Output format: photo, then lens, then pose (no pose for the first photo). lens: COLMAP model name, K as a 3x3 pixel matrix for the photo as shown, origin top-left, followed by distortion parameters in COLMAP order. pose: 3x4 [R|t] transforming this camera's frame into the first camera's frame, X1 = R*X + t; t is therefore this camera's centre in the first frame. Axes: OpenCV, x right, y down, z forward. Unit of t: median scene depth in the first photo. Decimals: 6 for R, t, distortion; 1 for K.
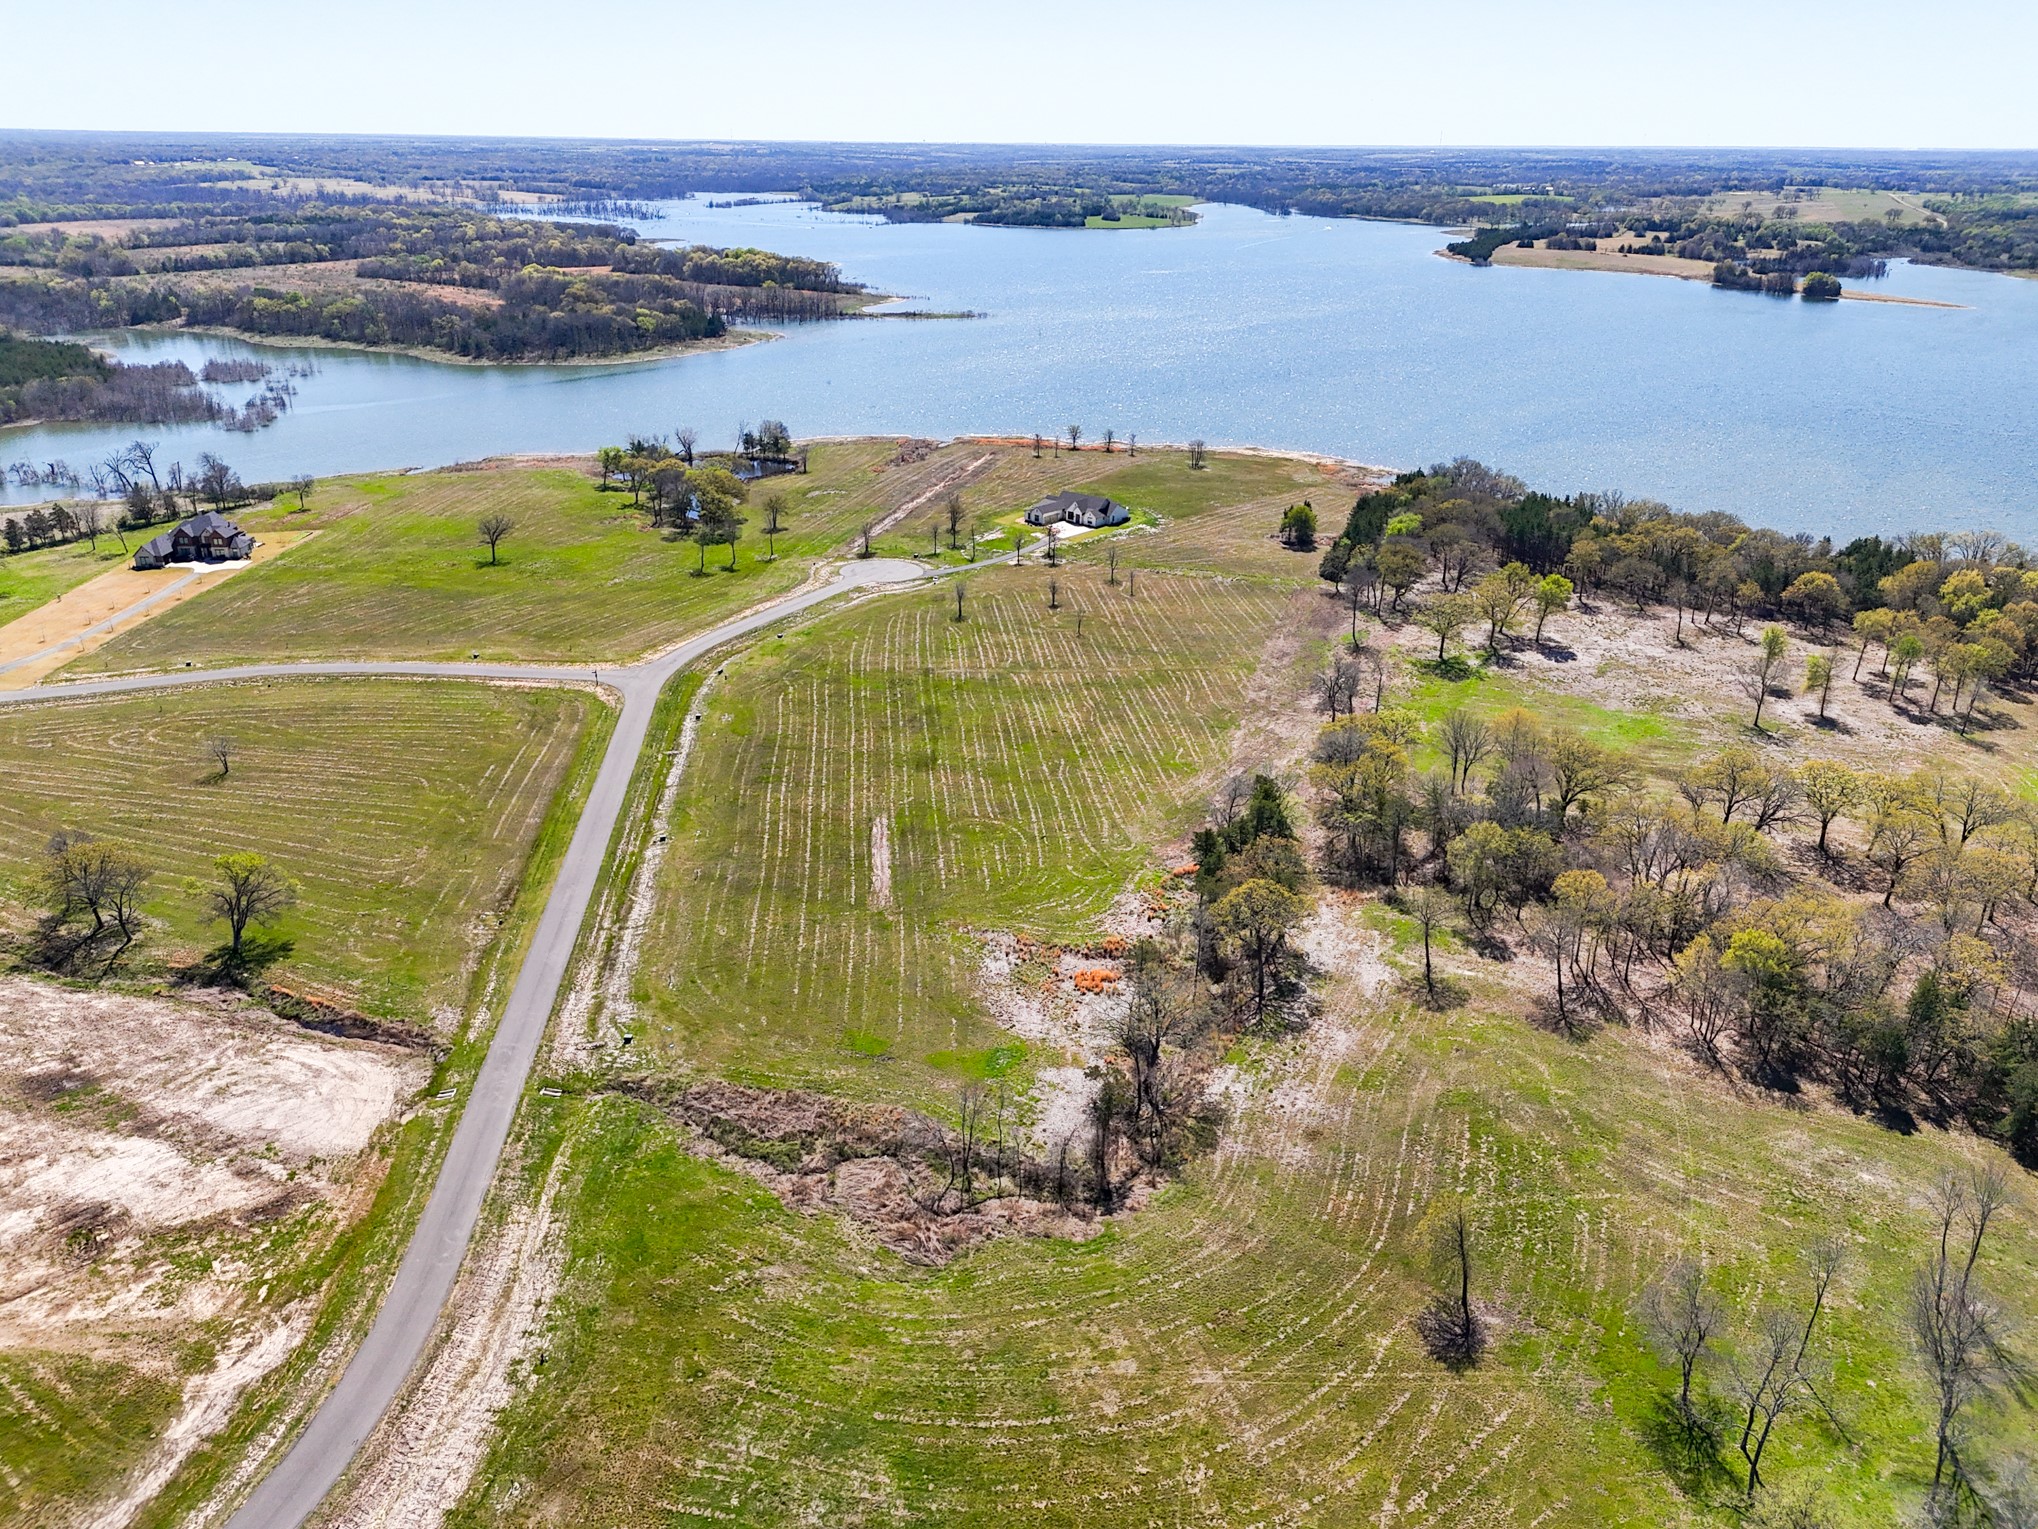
lens RADIAL K [[1498.7, 0, 1020.5], [0, 1498.7, 754.1], [0, 0, 1]] dist [0.056655, -0.052470]
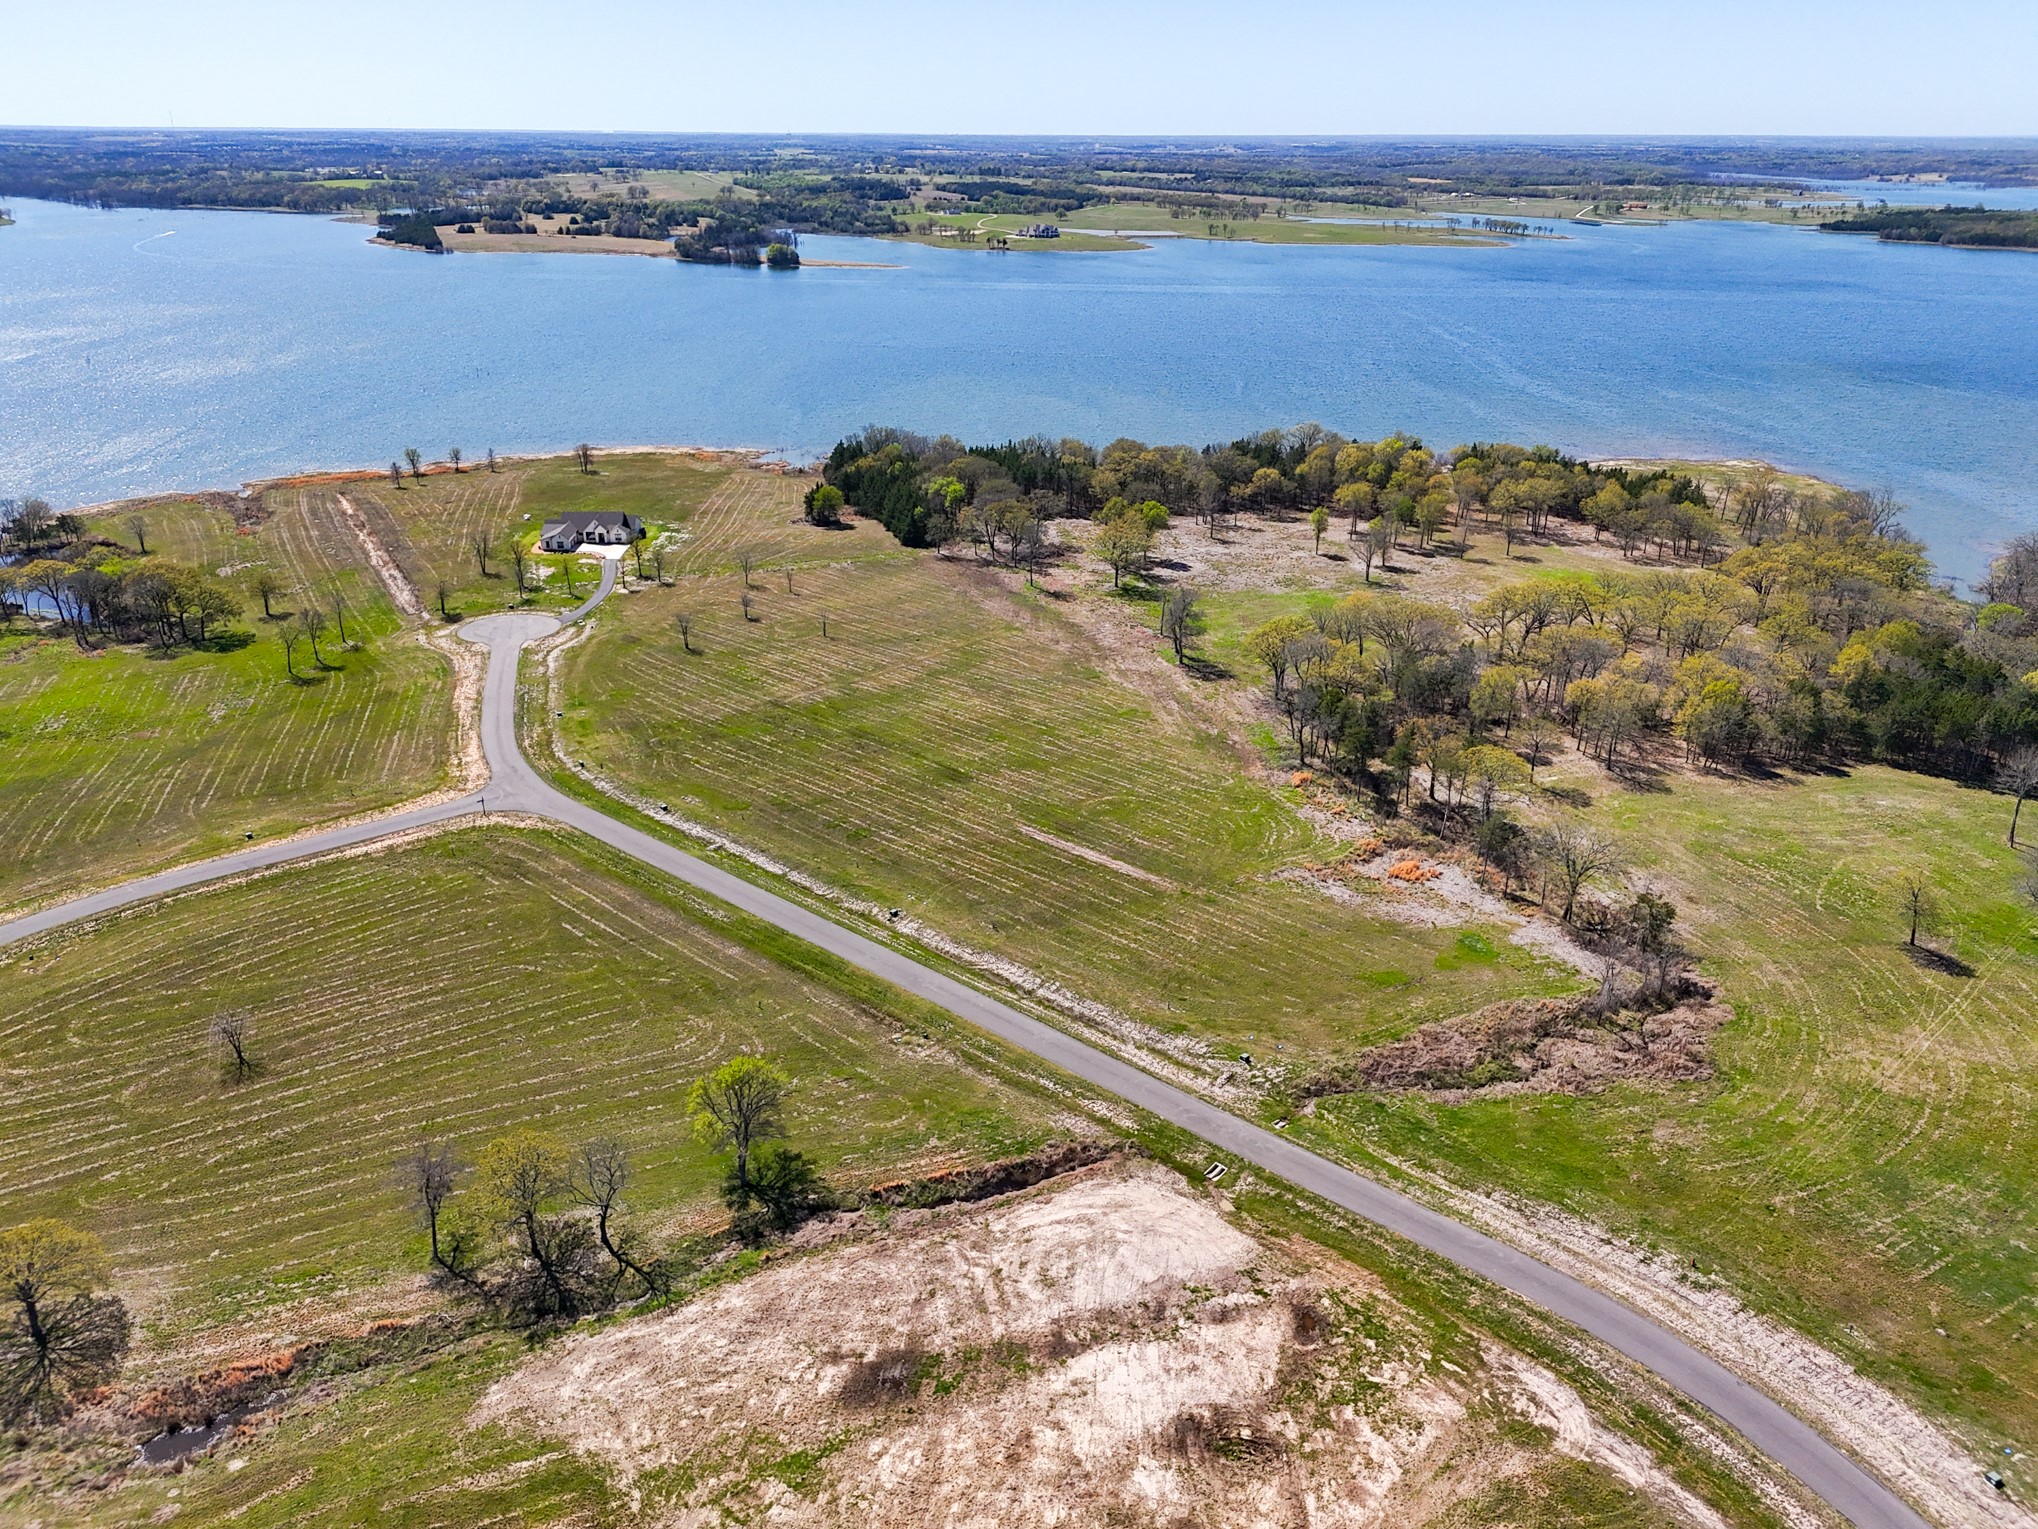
lens RADIAL K [[1498.7, 0, 1018.2], [0, 1498.7, 763.0], [0, 0, 1]] dist [0.056655, -0.052470]
pose [[0.731659, -0.270336, 0.625775, -0.629092], [0.260830, 0.959166, 0.109398, -0.095422], [-0.629796, 0.083179, 0.772294, 0.218685]]
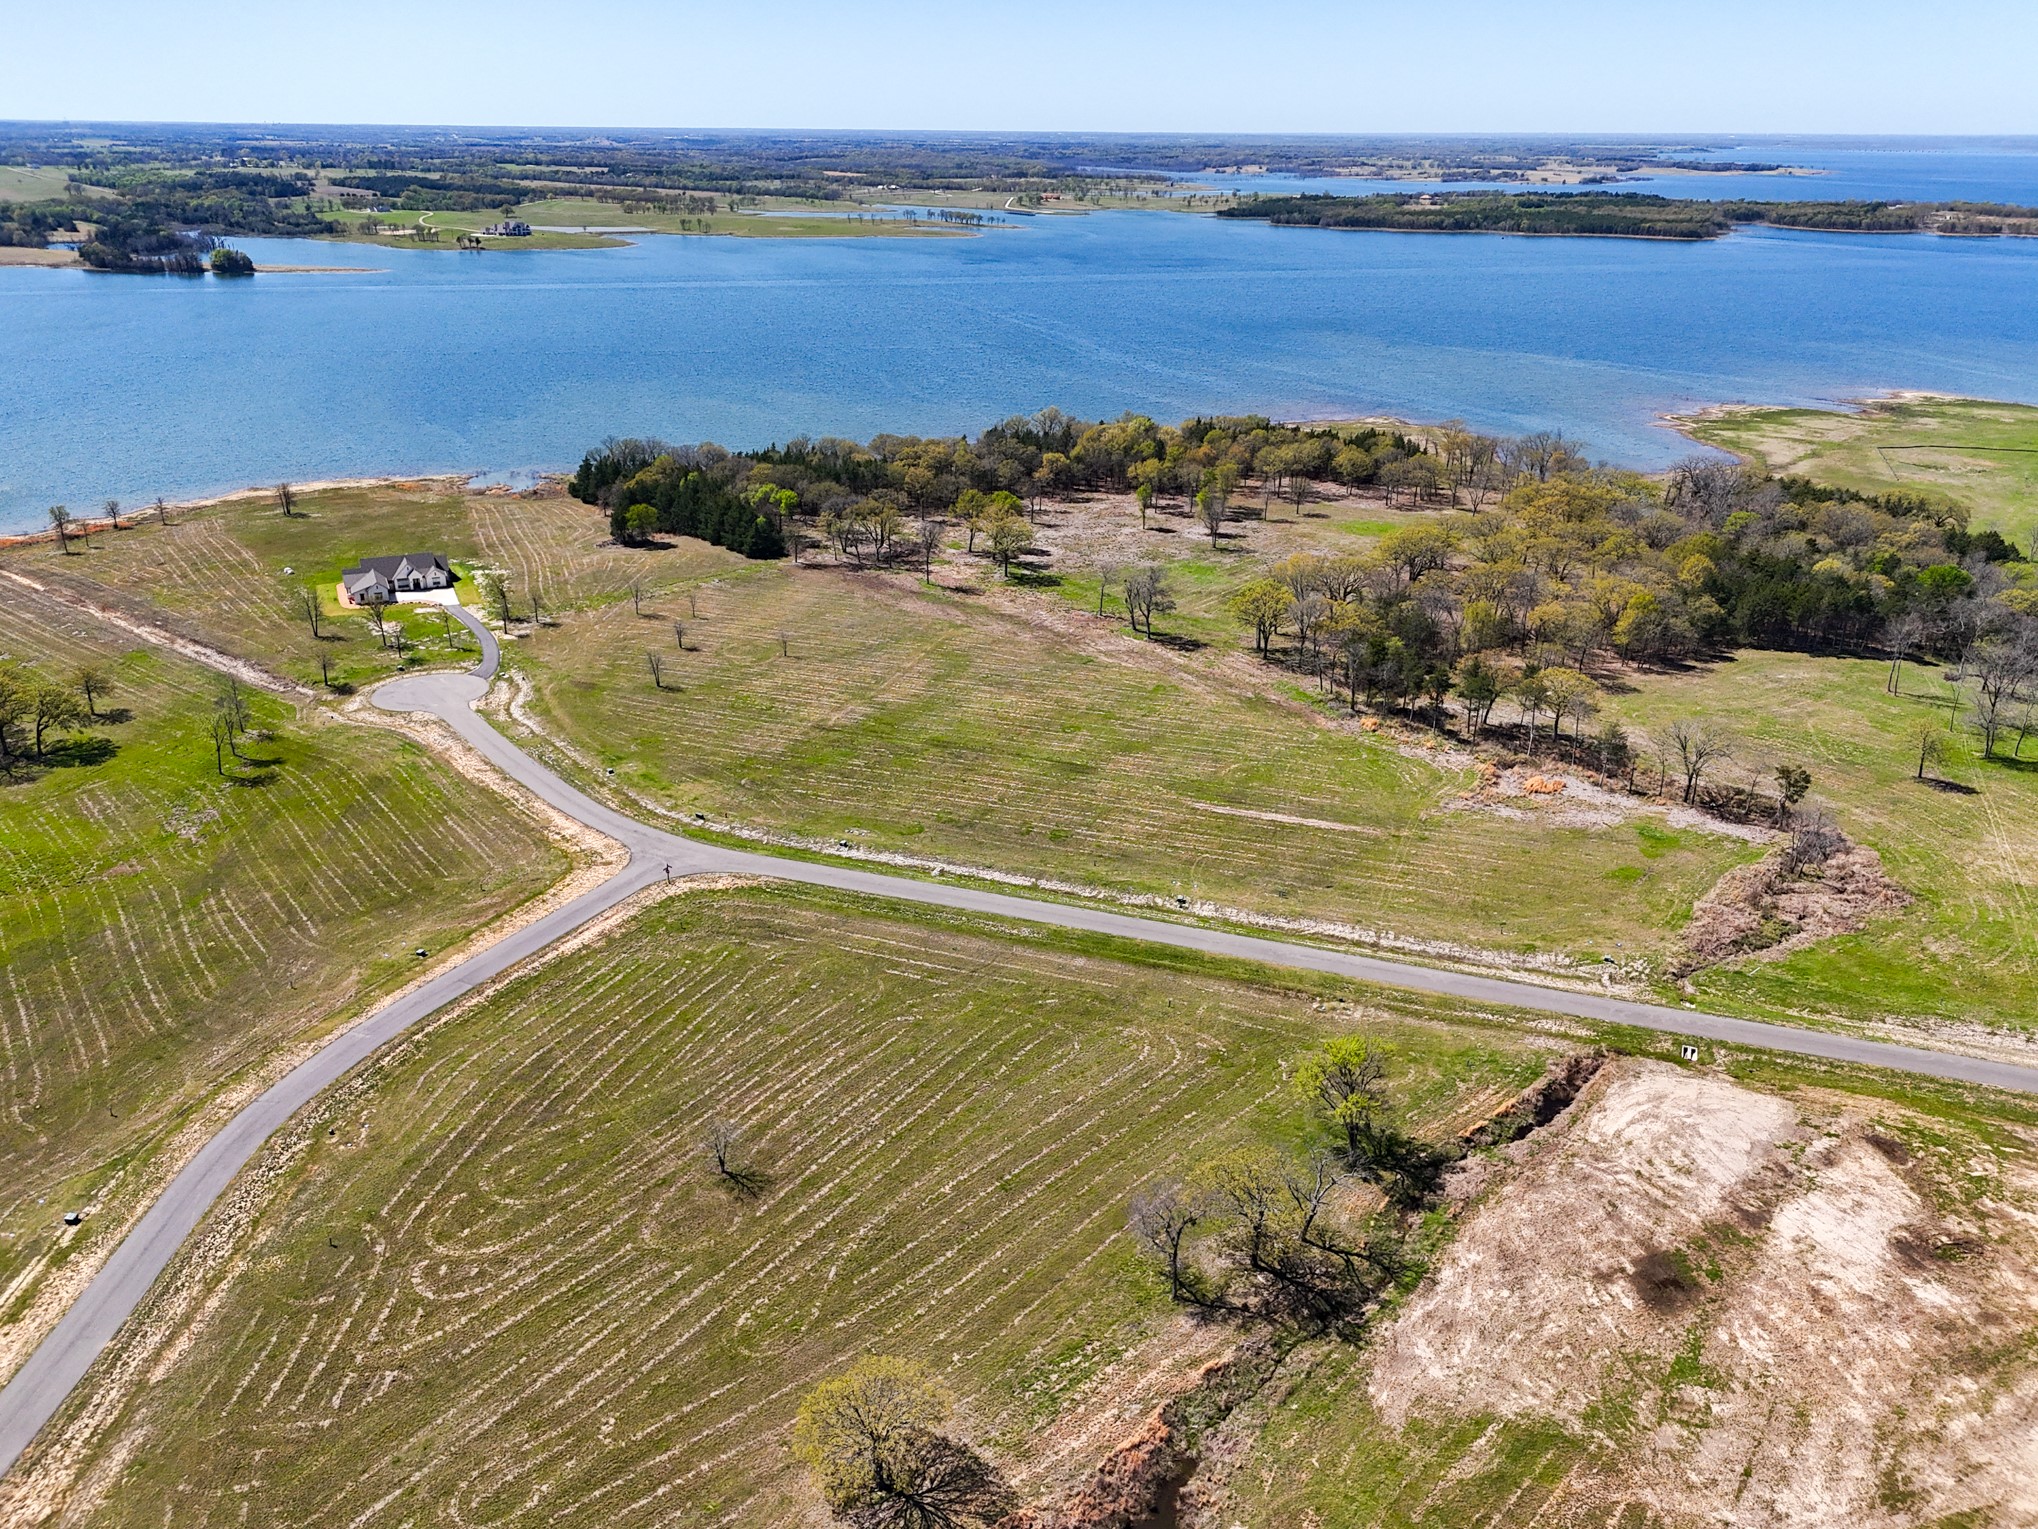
lens RADIAL K [[1498.7, 0, 1017.1], [0, 1498.7, 769.1], [0, 0, 1]] dist [0.056655, -0.052470]
pose [[0.415917, -0.363628, 0.833539, -0.882691], [0.342753, 0.911666, 0.226685, -0.225232], [-0.842338, 0.191415, 0.503812, 0.530580]]
